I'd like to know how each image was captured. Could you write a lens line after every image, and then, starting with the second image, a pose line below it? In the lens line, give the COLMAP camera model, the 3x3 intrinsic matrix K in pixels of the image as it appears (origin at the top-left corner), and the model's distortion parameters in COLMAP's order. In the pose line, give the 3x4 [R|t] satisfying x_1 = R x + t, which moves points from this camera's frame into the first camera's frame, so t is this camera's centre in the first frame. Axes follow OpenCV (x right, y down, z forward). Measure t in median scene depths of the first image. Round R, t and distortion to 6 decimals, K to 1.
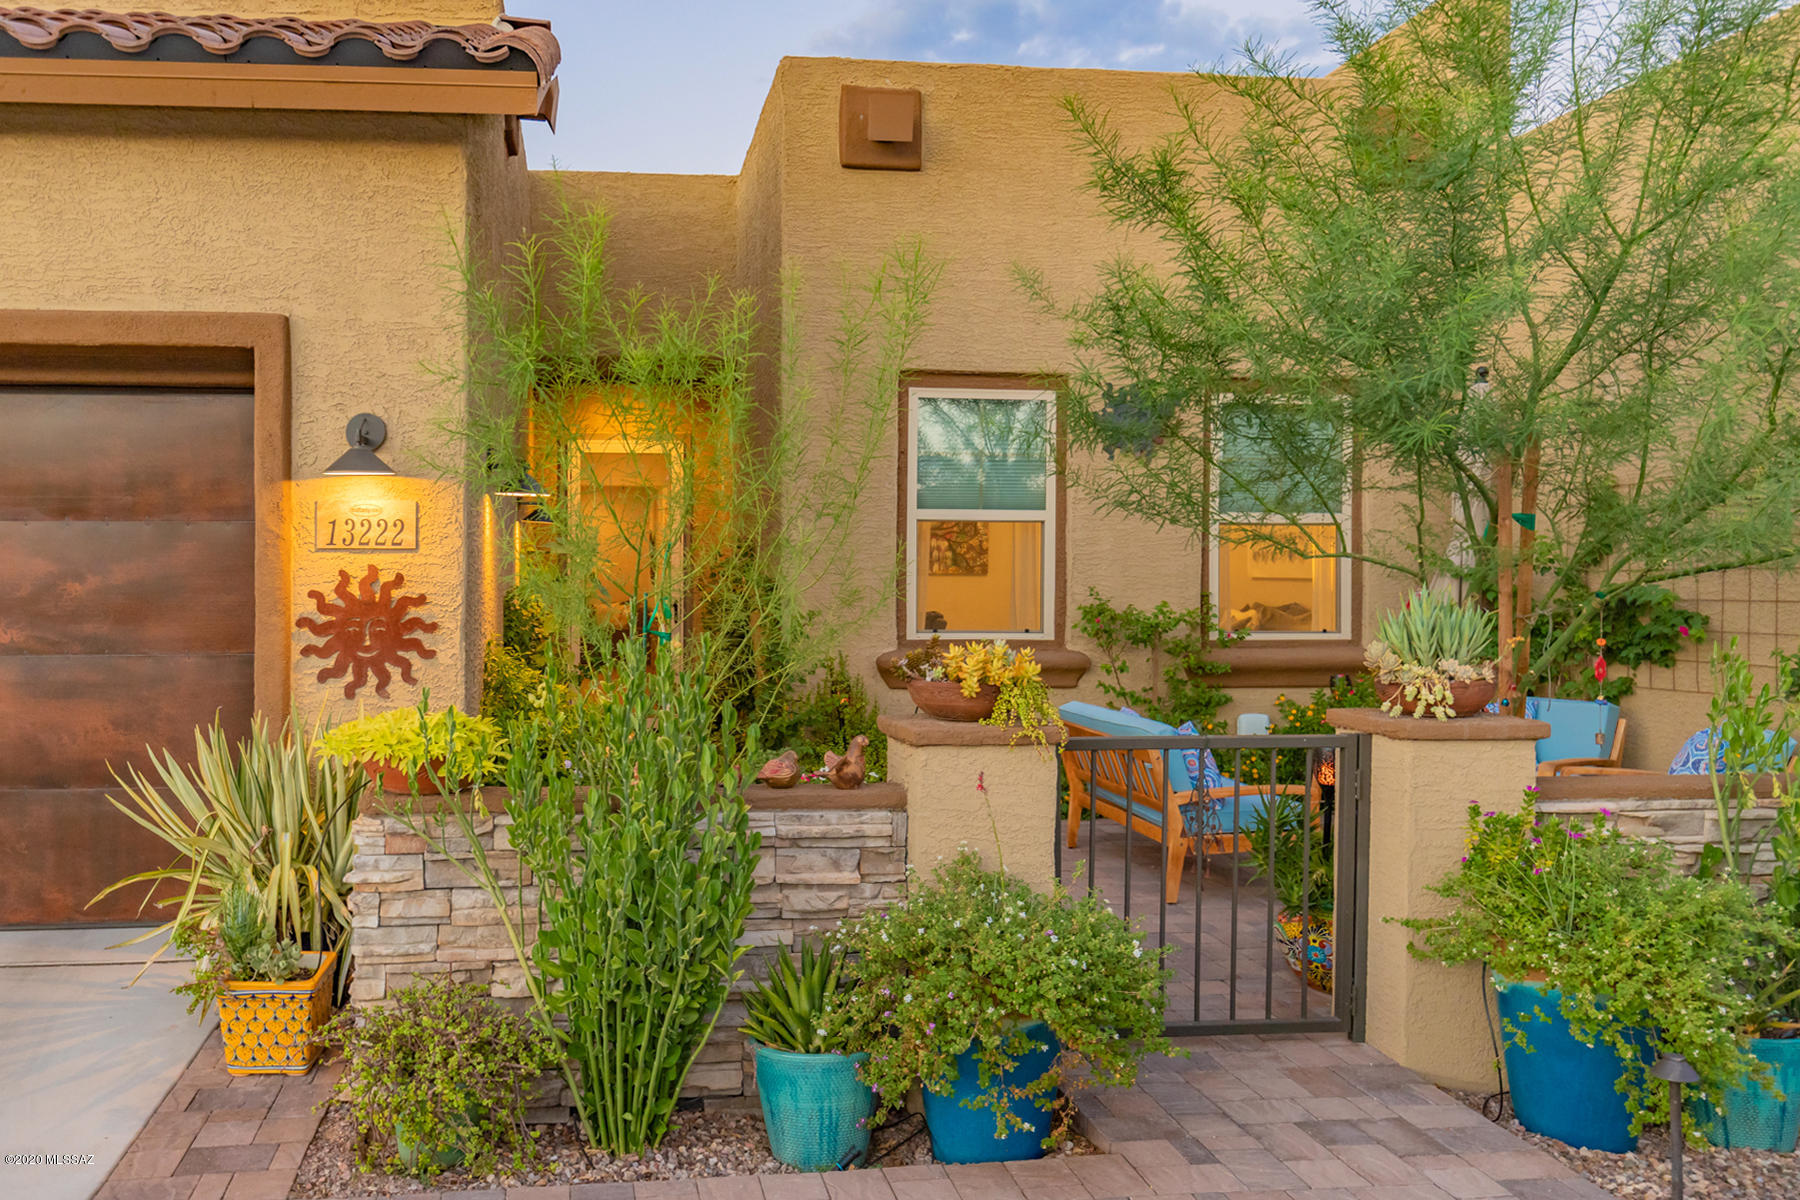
lens RADIAL K [[1297.1, 0, 703.4], [0, 1297.1, 601.1], [0, 0, 1]] dist [0.003757, -0.000382]
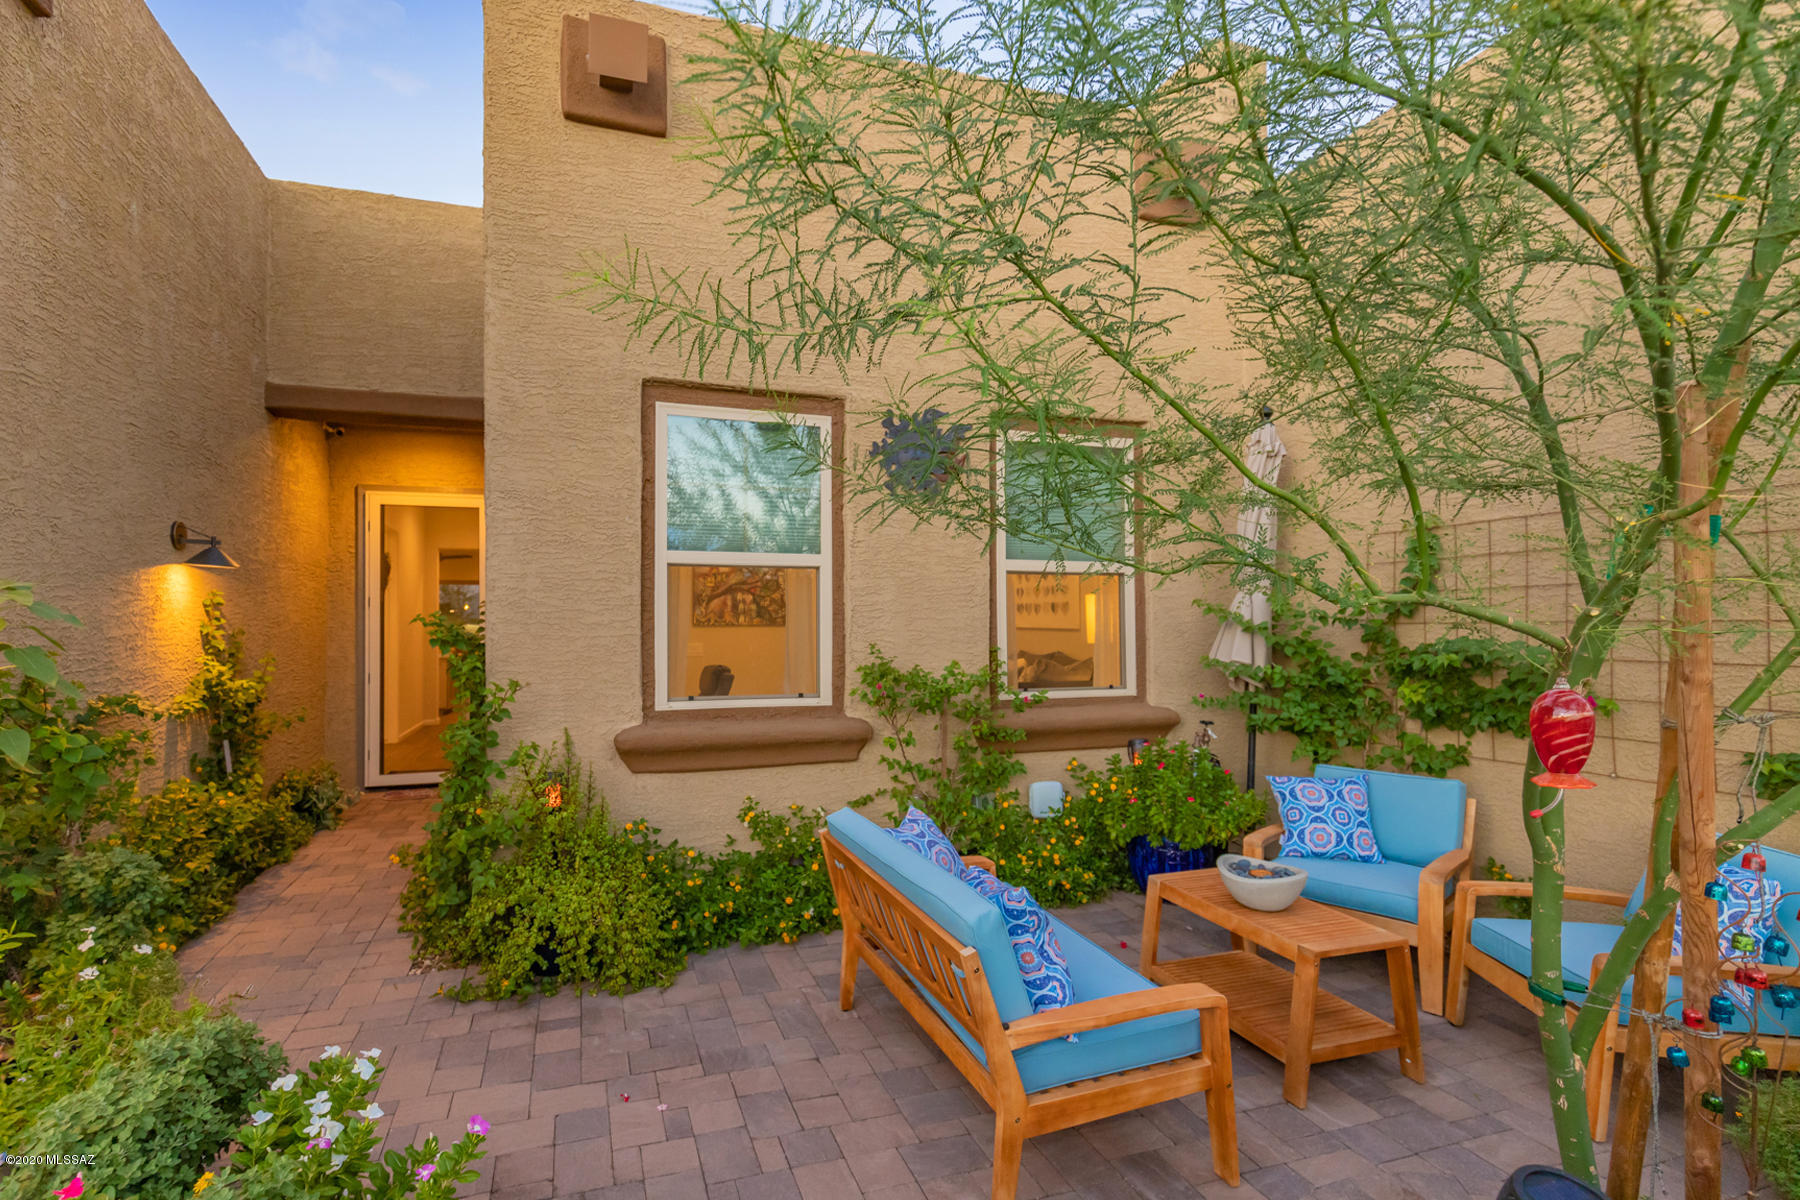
lens RADIAL K [[882.4, 0, 866.9], [0, 882.4, 598.5], [0, 0, 1]] dist [0.001312, 0.000032]
pose [[0.963533, 0.002101, 0.267580, 0.218259], [0.010554, 0.998893, -0.045845, -0.021782], [-0.267380, 0.046997, 0.962444, 0.686232]]
